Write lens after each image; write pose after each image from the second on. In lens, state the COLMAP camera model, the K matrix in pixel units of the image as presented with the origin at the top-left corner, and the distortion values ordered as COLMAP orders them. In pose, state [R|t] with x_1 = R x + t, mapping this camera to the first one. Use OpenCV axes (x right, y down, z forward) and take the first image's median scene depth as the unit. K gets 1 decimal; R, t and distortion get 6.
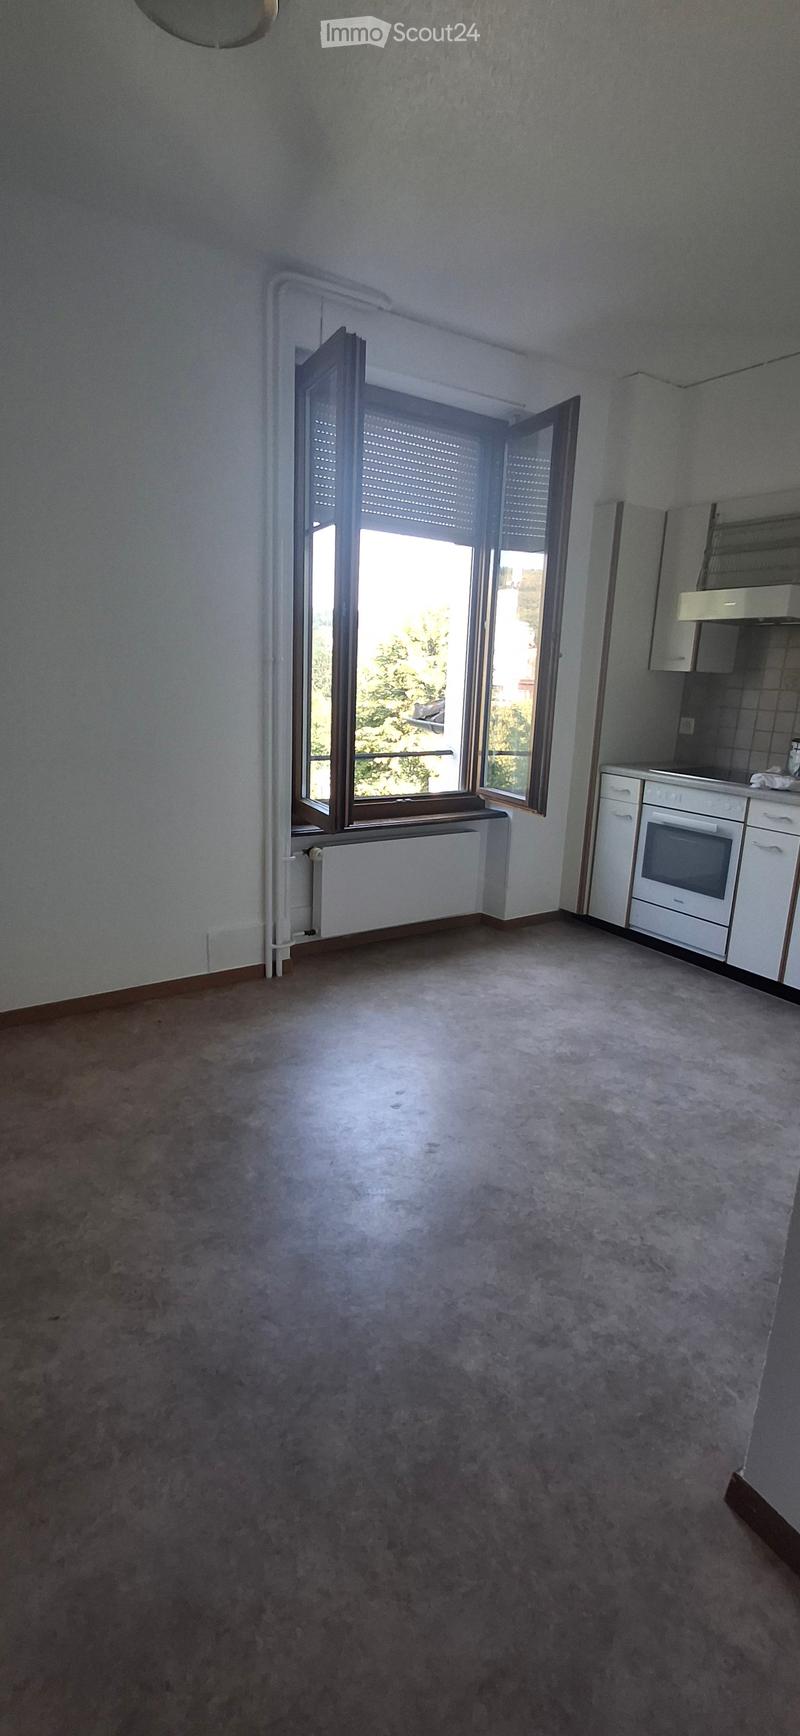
lens RADIAL K [[808.4, 0, 400.6], [0, 808.4, 869.2], [0, 0, 1]] dist [0.004474, 0.003912]
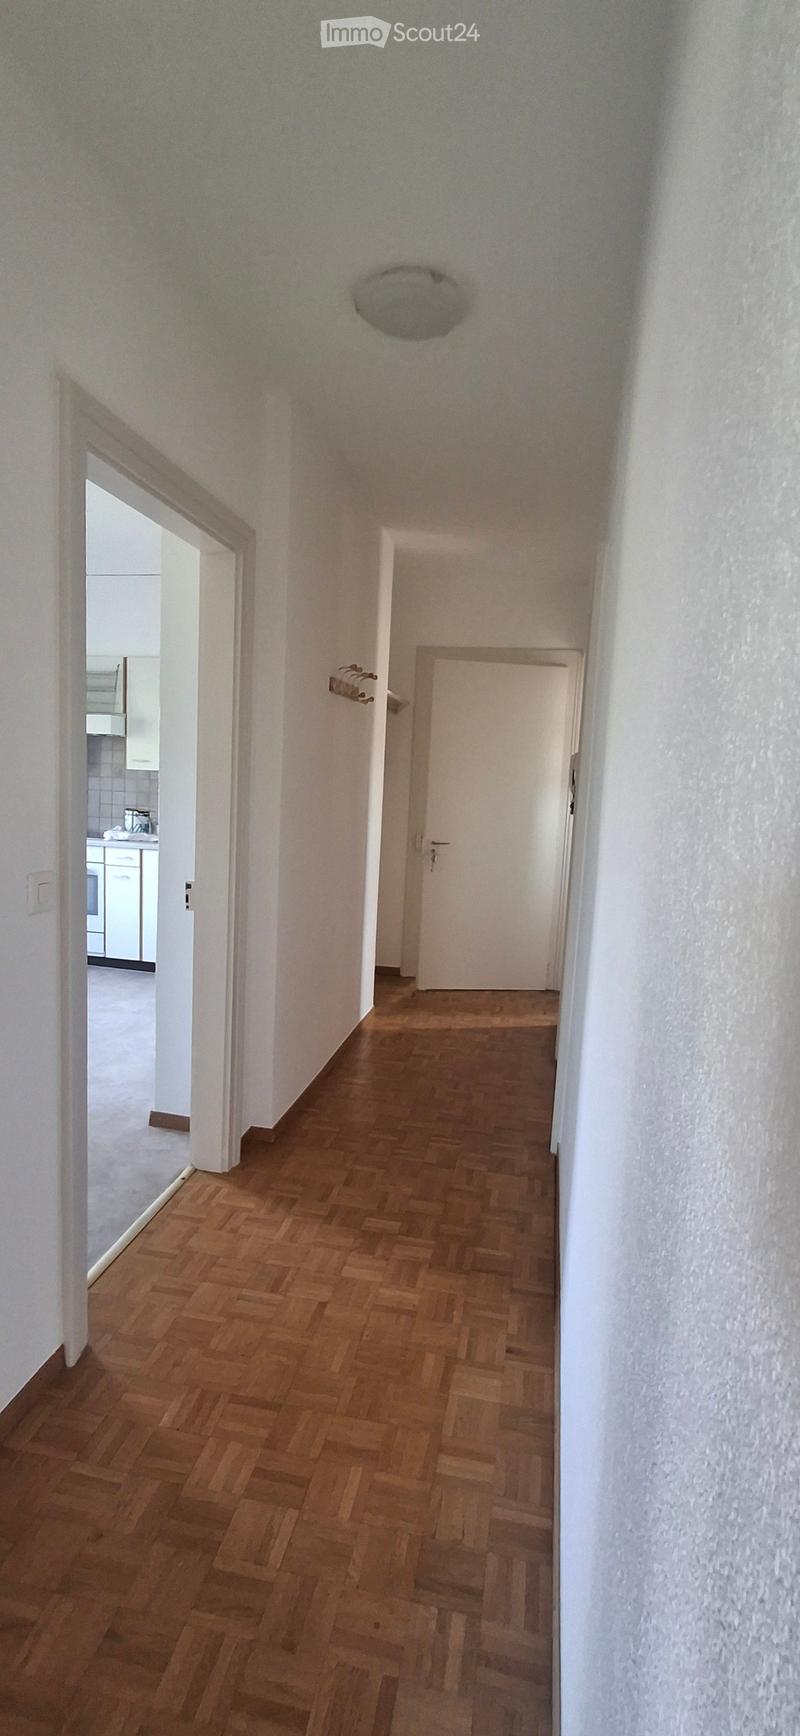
lens RADIAL K [[808.4, 0, 399.2], [0, 808.4, 869.1], [0, 0, 1]] dist [0.004474, 0.003912]
pose [[0.711924, -0.096747, 0.695560, -0.253981], [0.157265, 0.987273, -0.023643, 0.080525], [-0.684421, 0.126219, 0.718079, -0.503911]]
